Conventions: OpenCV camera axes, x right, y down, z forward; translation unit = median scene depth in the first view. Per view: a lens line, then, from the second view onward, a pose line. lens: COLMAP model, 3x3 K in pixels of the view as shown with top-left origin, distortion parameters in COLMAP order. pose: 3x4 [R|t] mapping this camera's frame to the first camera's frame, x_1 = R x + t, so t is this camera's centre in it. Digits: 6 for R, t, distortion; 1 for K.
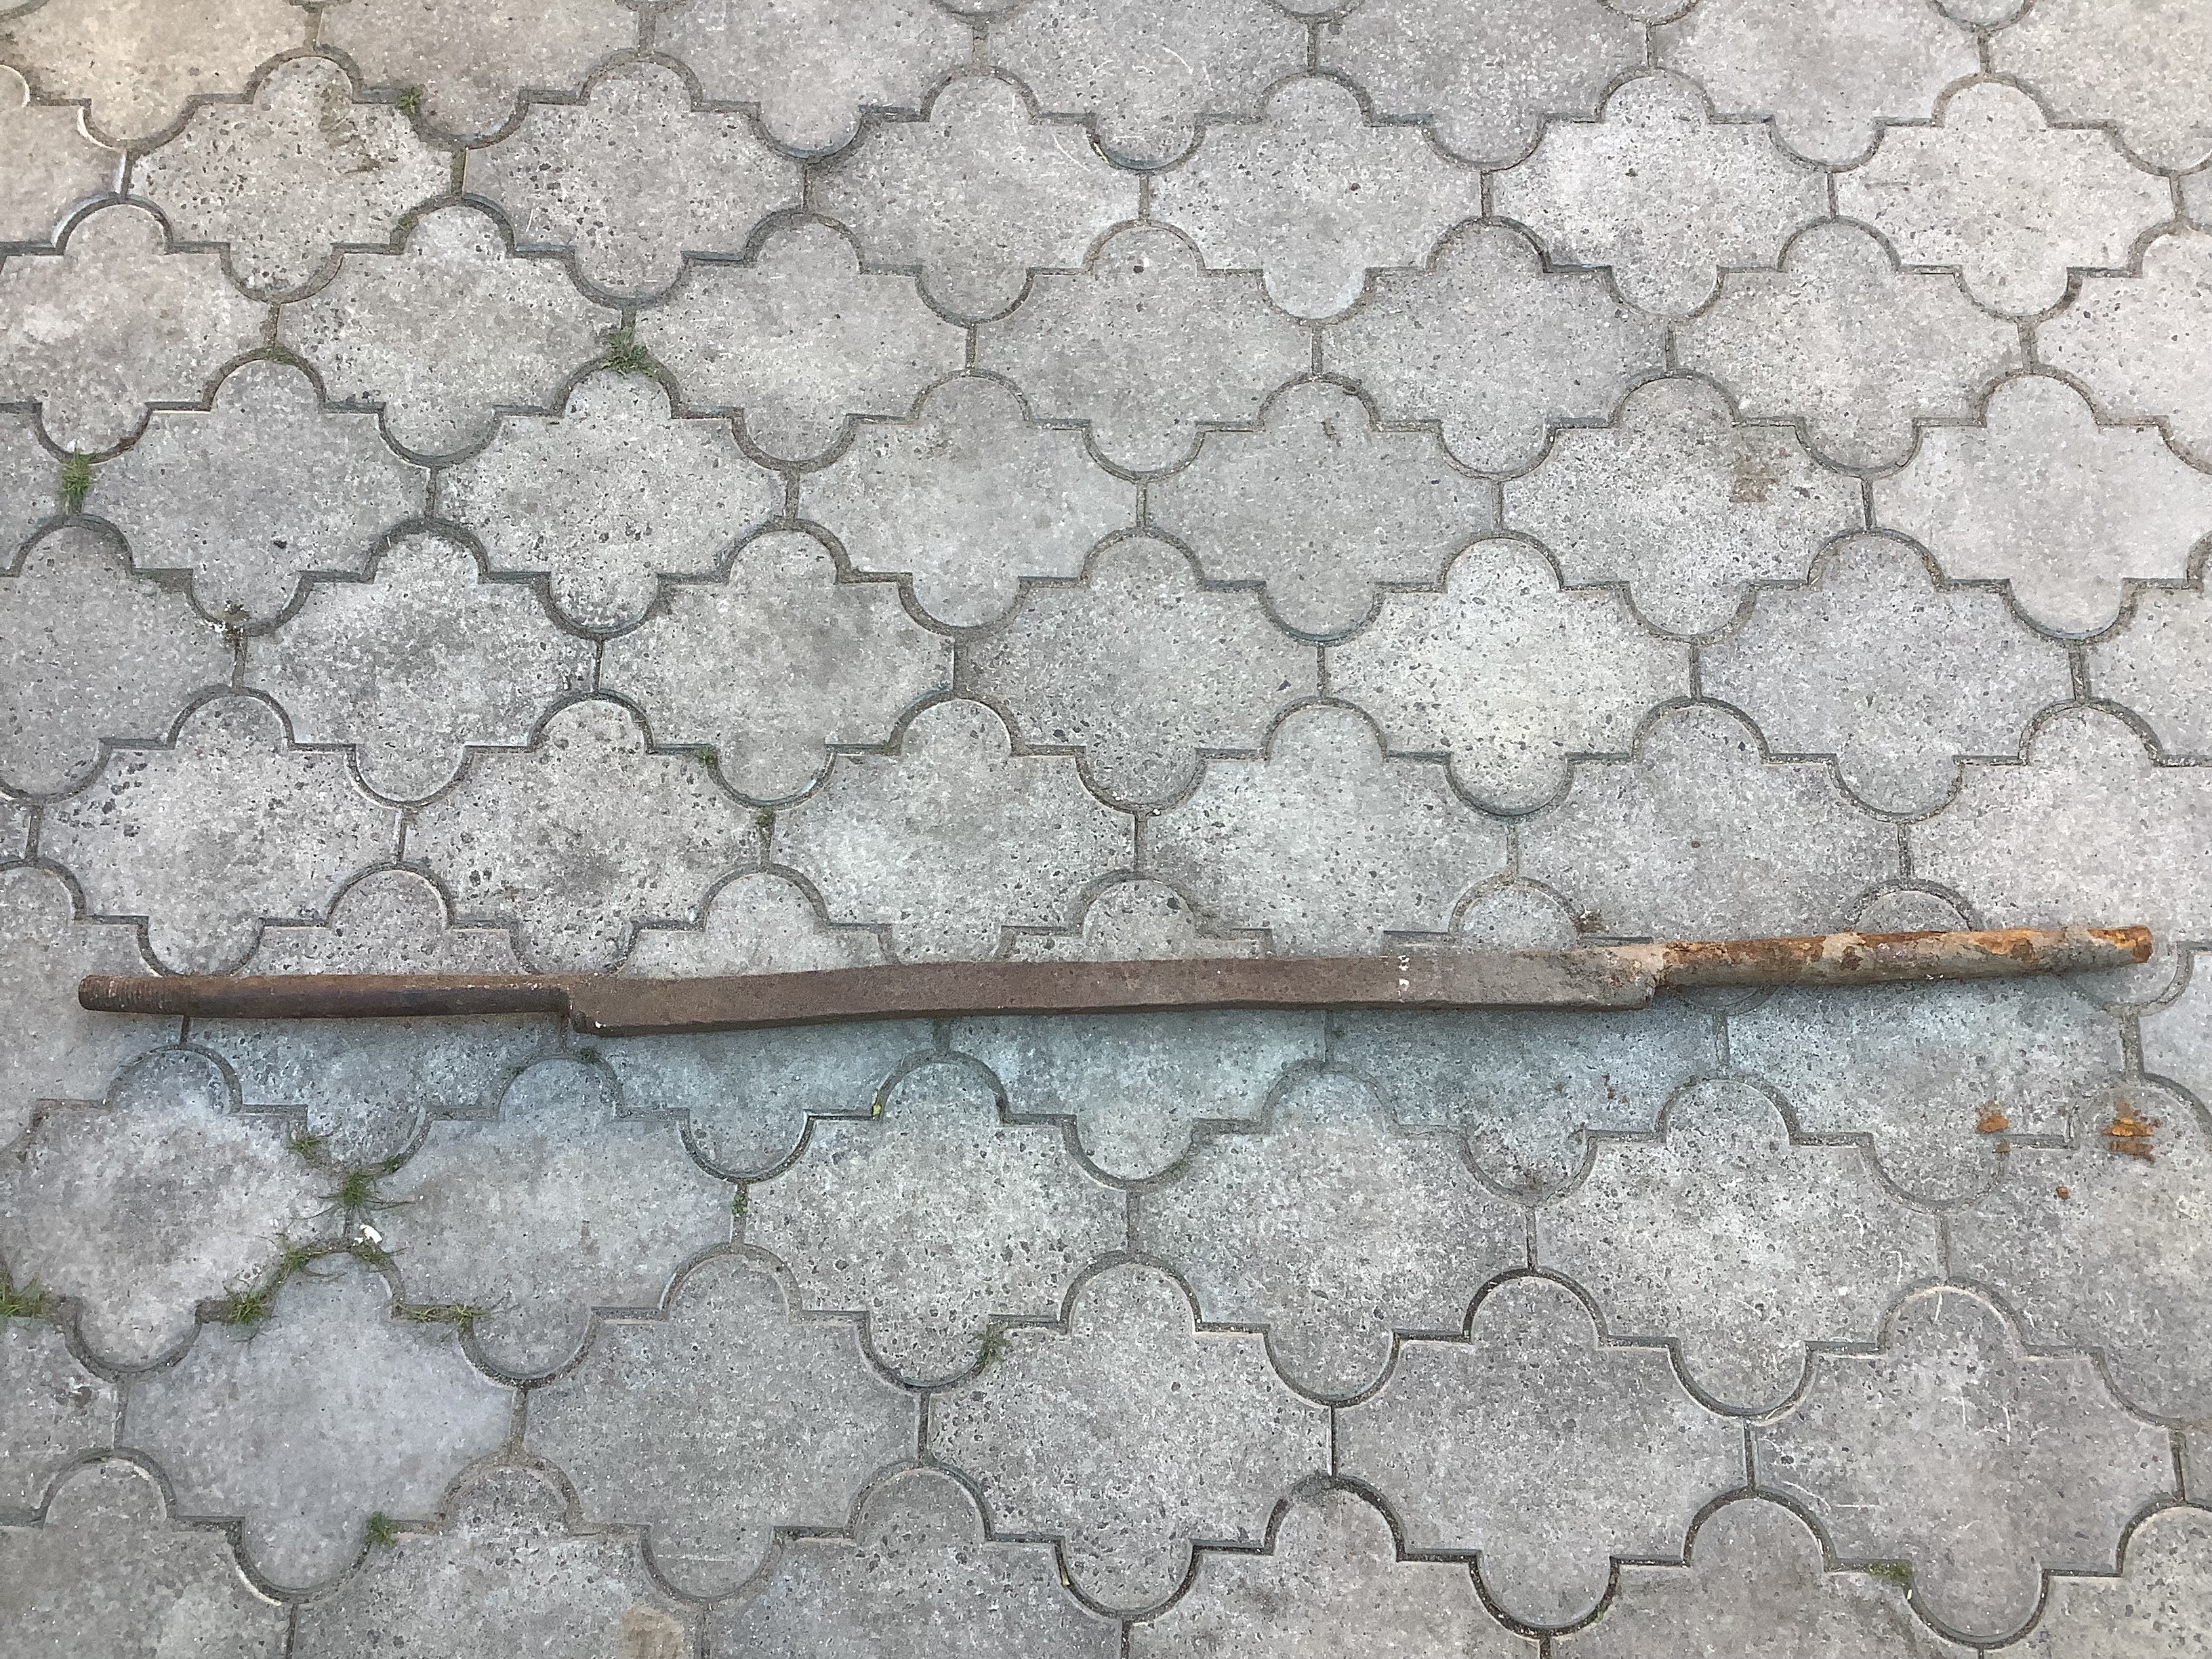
lens RADIAL K [[2001.2, 0, 1101.2], [0, 2001.2, 837.7], [0, 0, 1]] dist [0.137980, -0.297879]
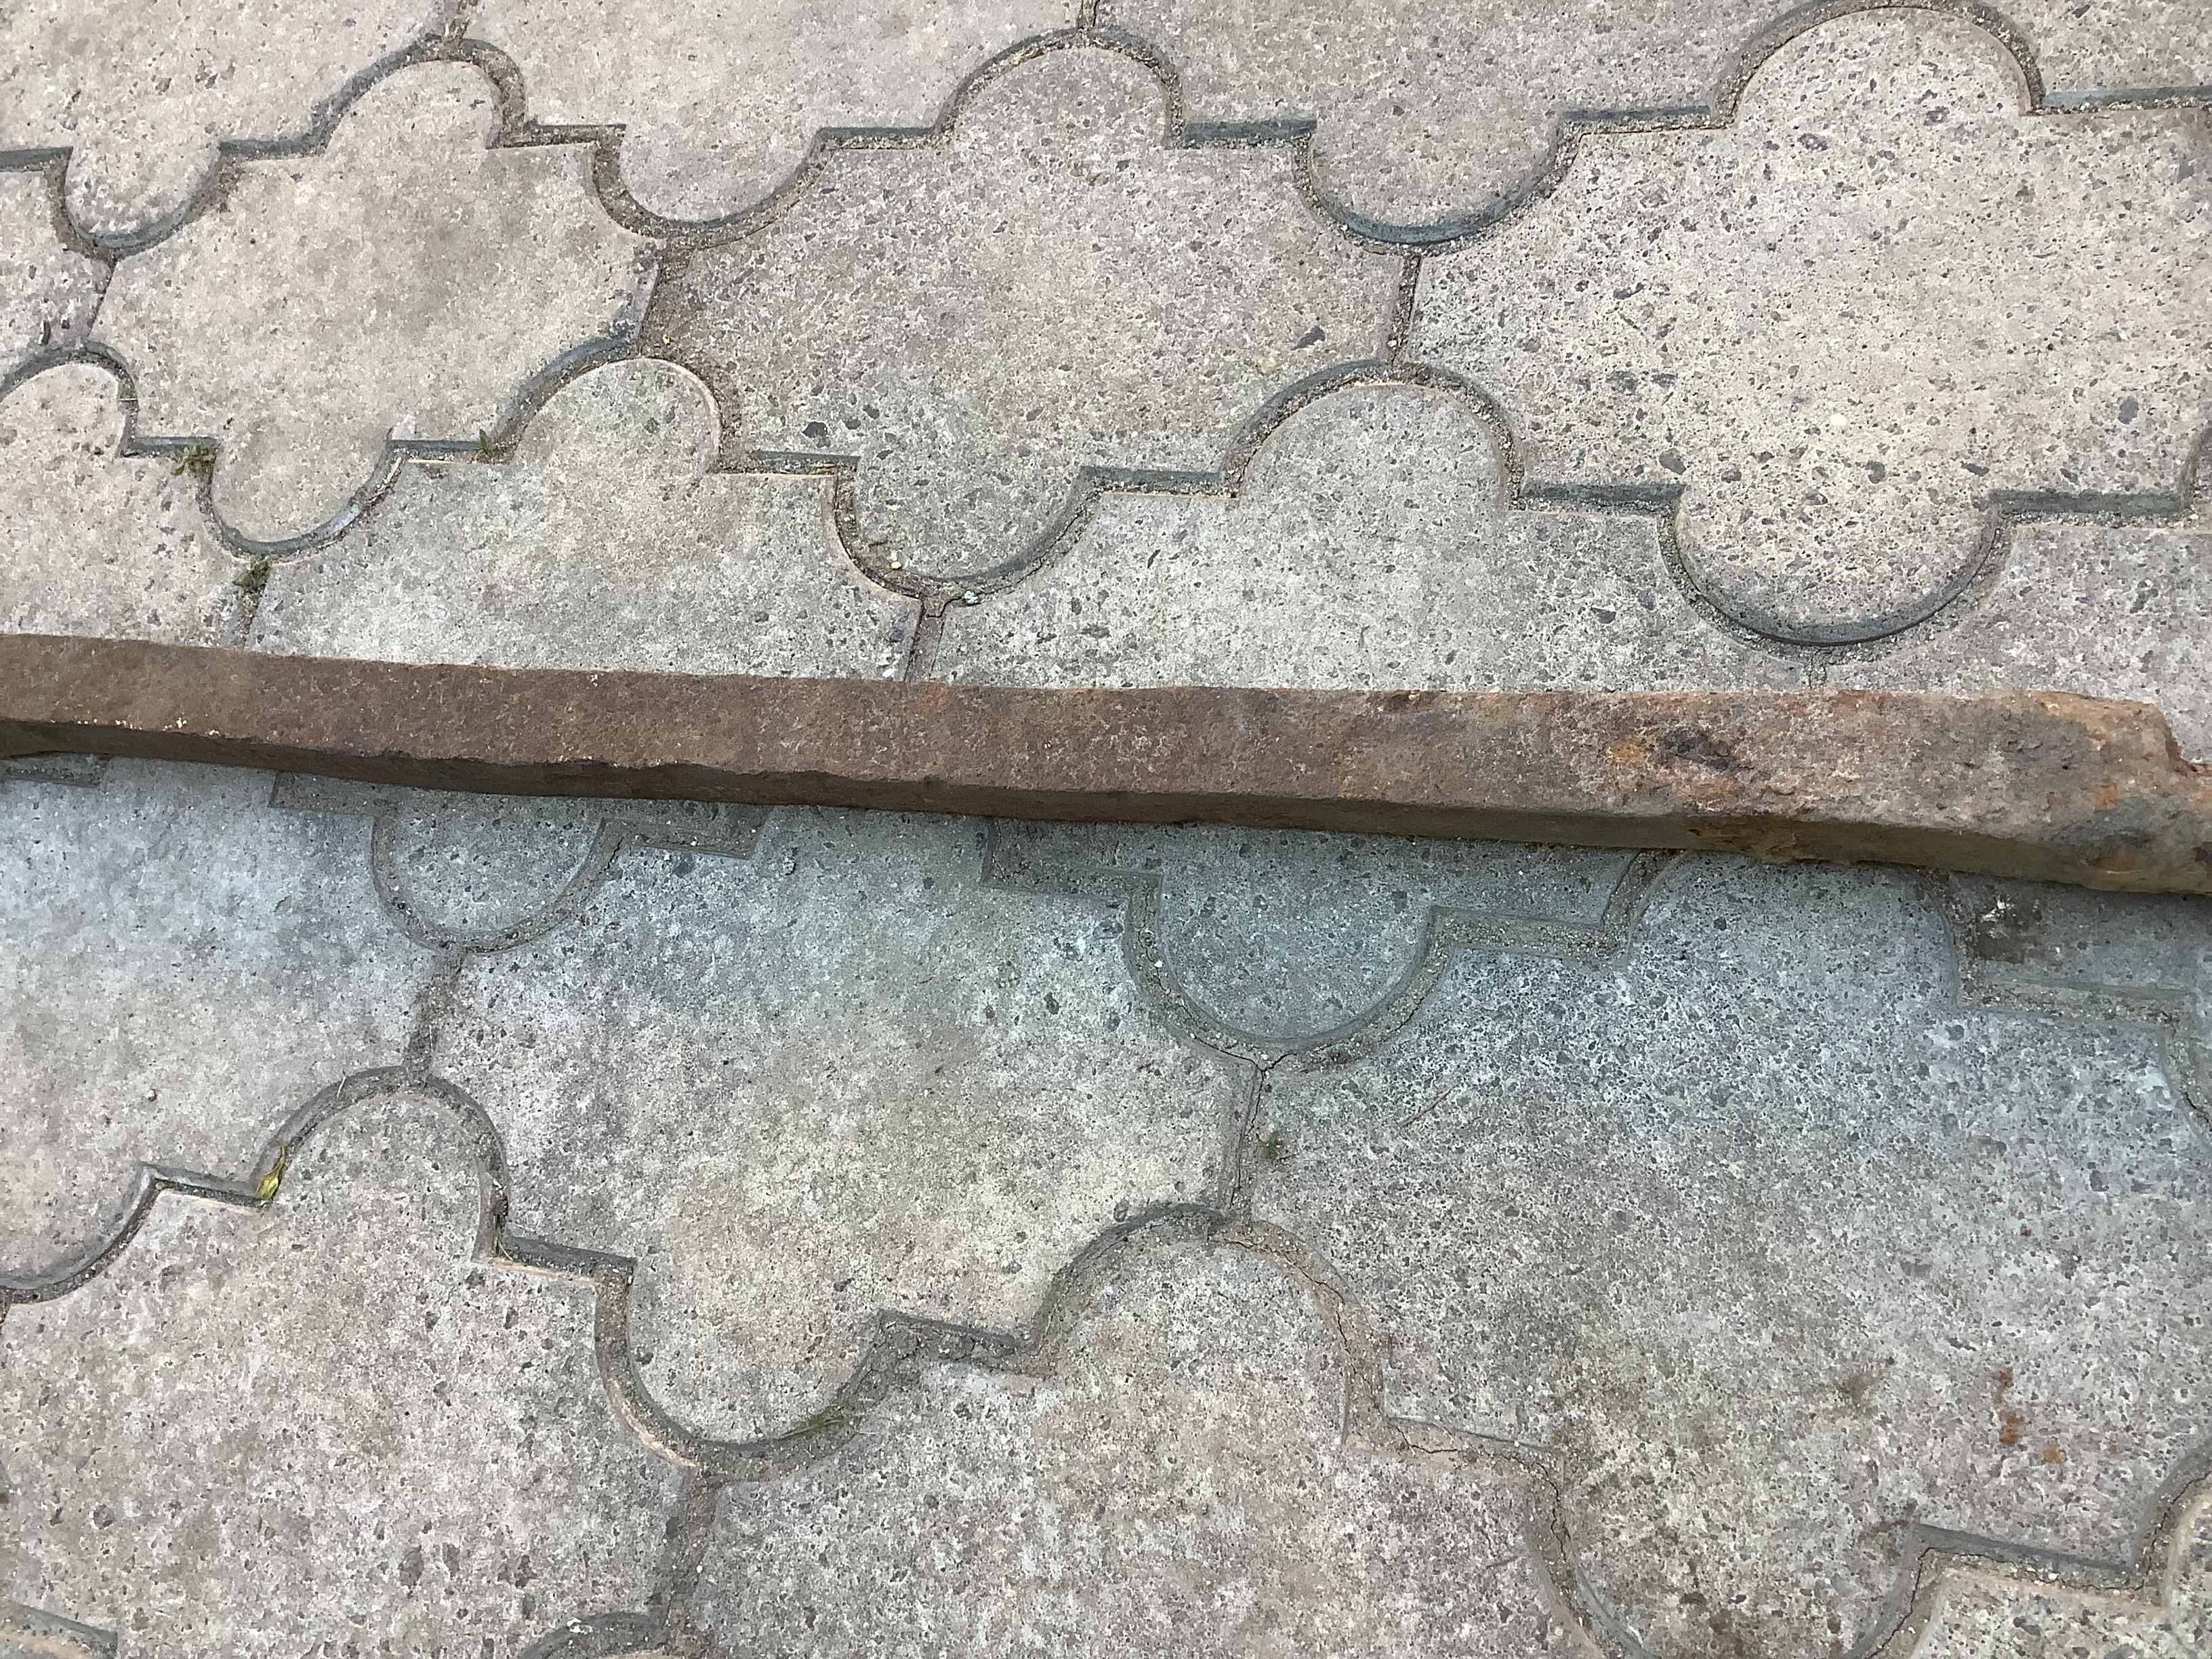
lens RADIAL K [[1990.1, 0, 1101.0], [0, 1990.1, 838.0], [0, 0, 1]] dist [0.105474, -0.207285]
pose [[0.947147, 0.084060, -0.309592, 0.193602], [-0.100186, 0.994298, -0.036531, 0.052585], [0.304756, 0.065617, 0.950168, 0.592222]]
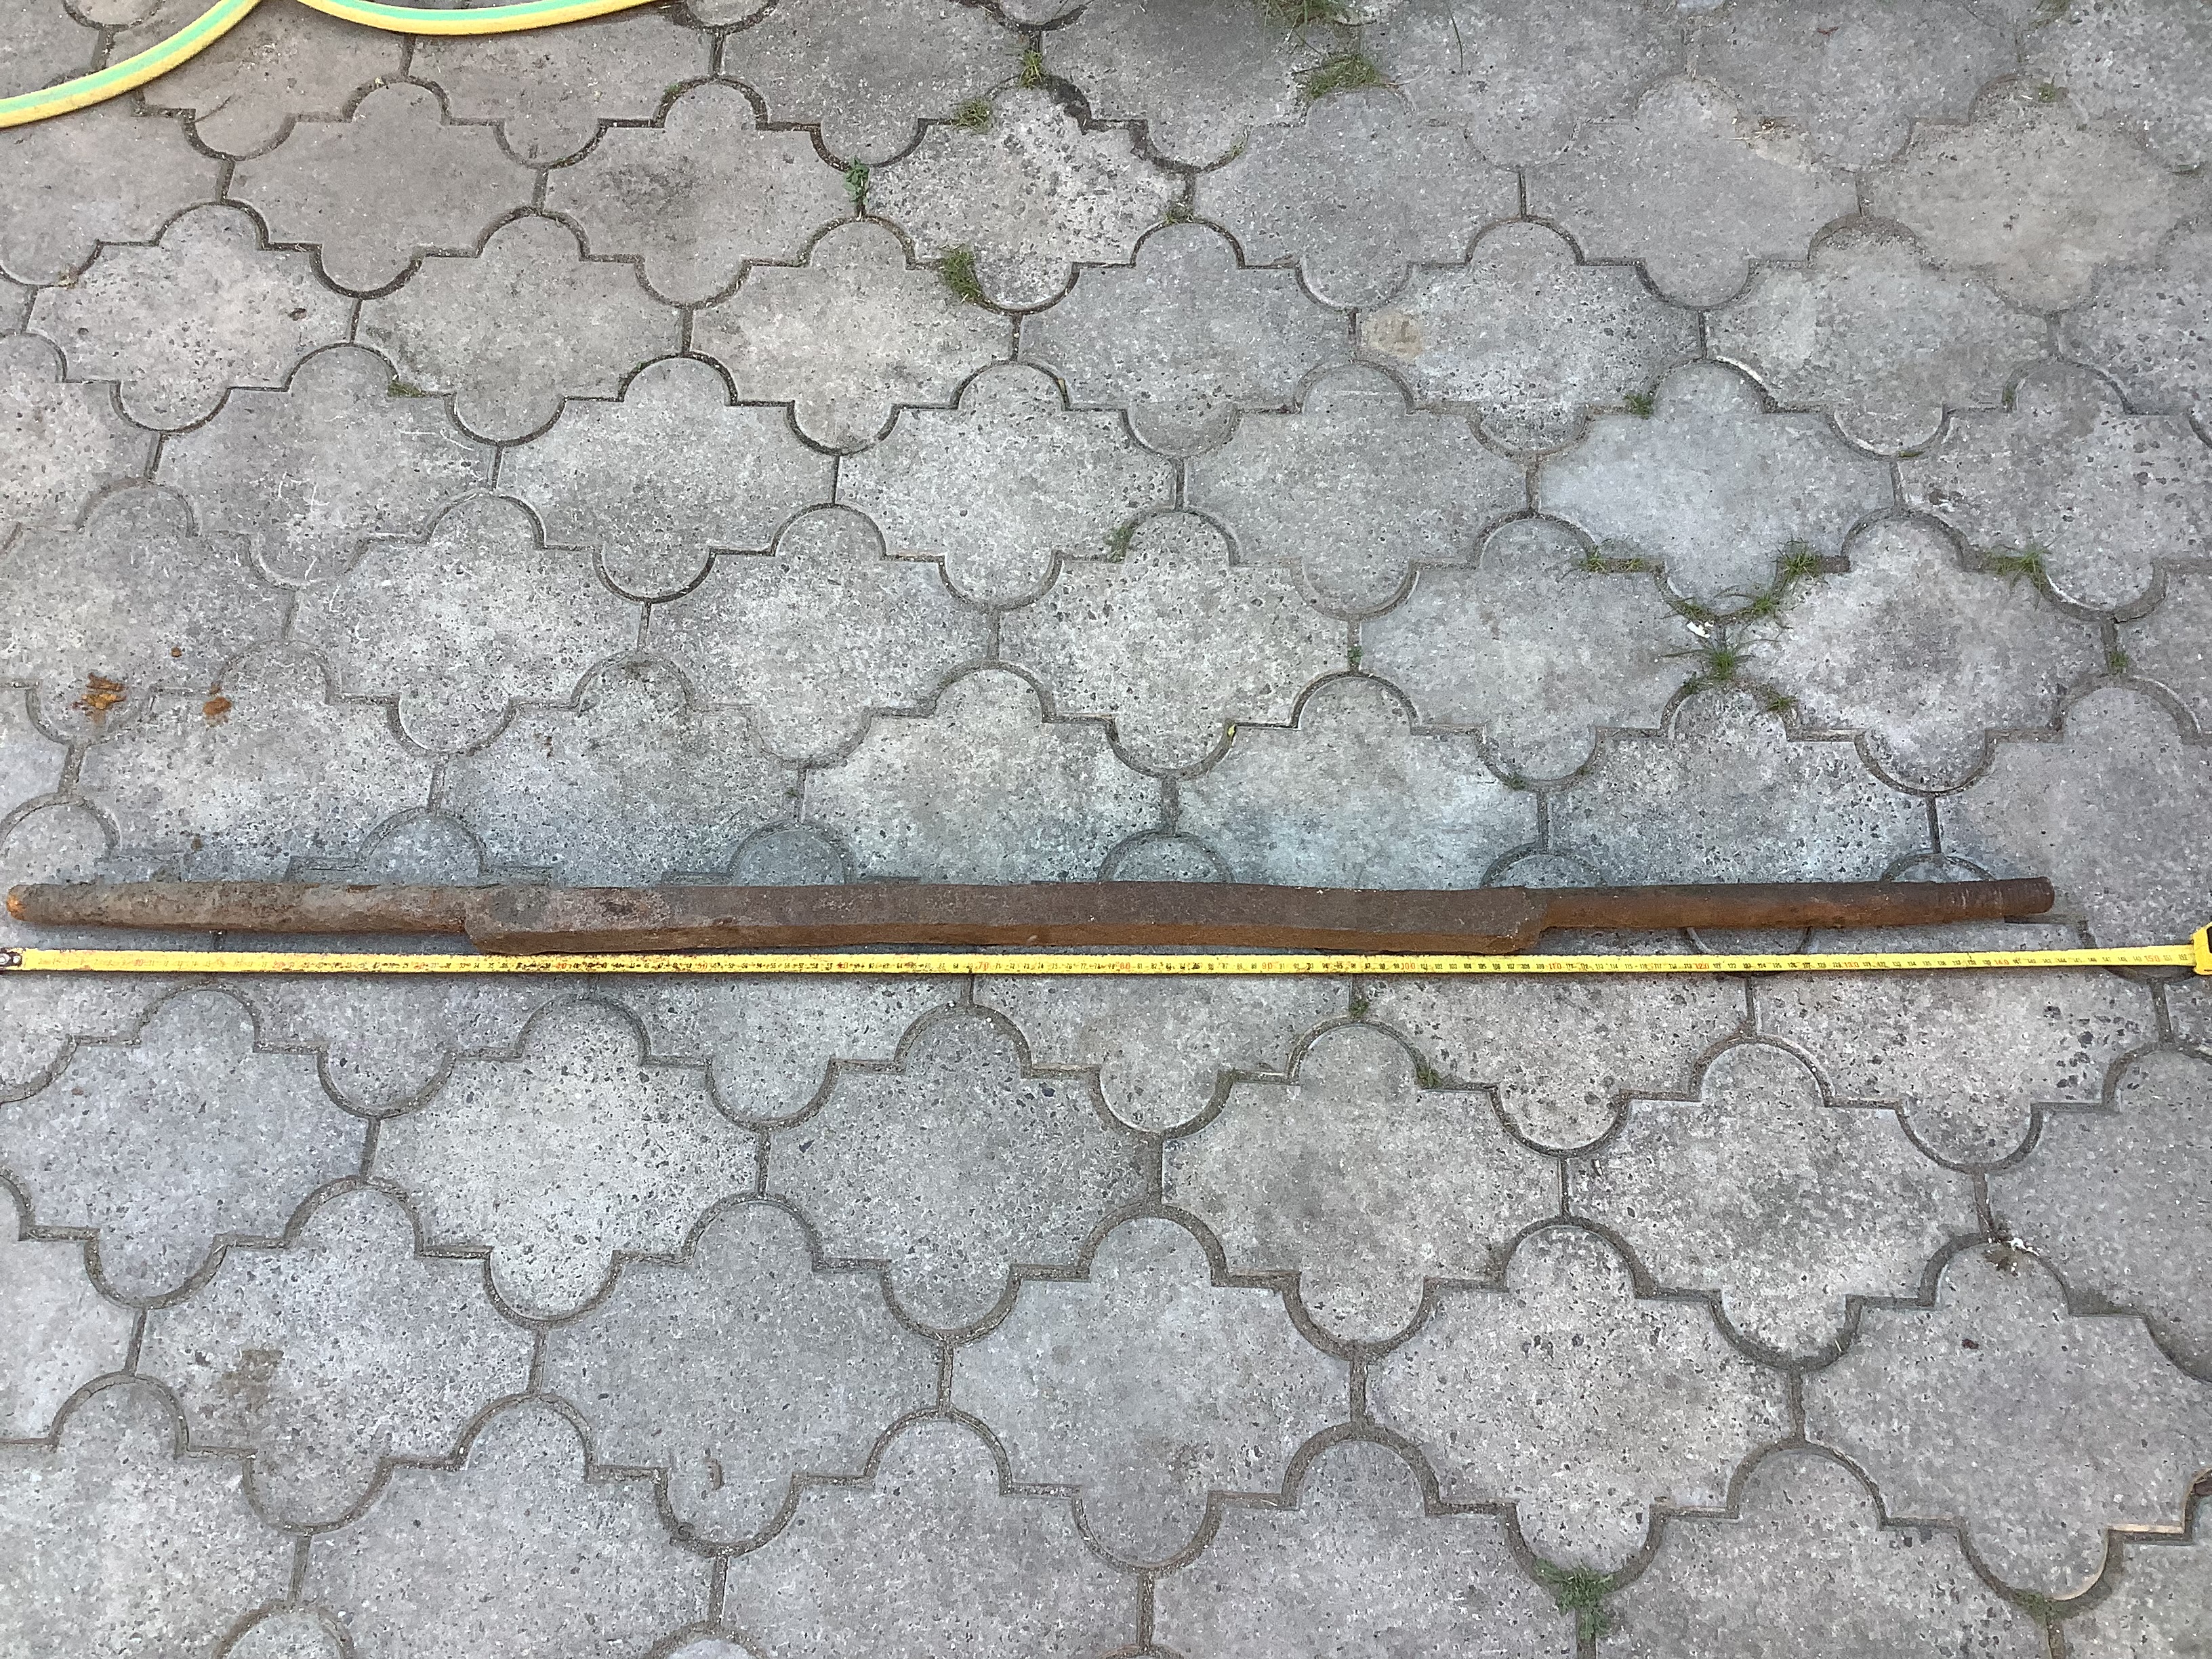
lens RADIAL K [[2001.2, 0, 1101.2], [0, 2001.2, 837.7], [0, 0, 1]] dist [0.137980, -0.297879]
pose [[-0.996356, 0.011077, 0.084568, -0.126742], [0.044643, -0.777121, 0.627765, -0.549395], [0.072673, 0.629253, 0.773795, 0.205284]]
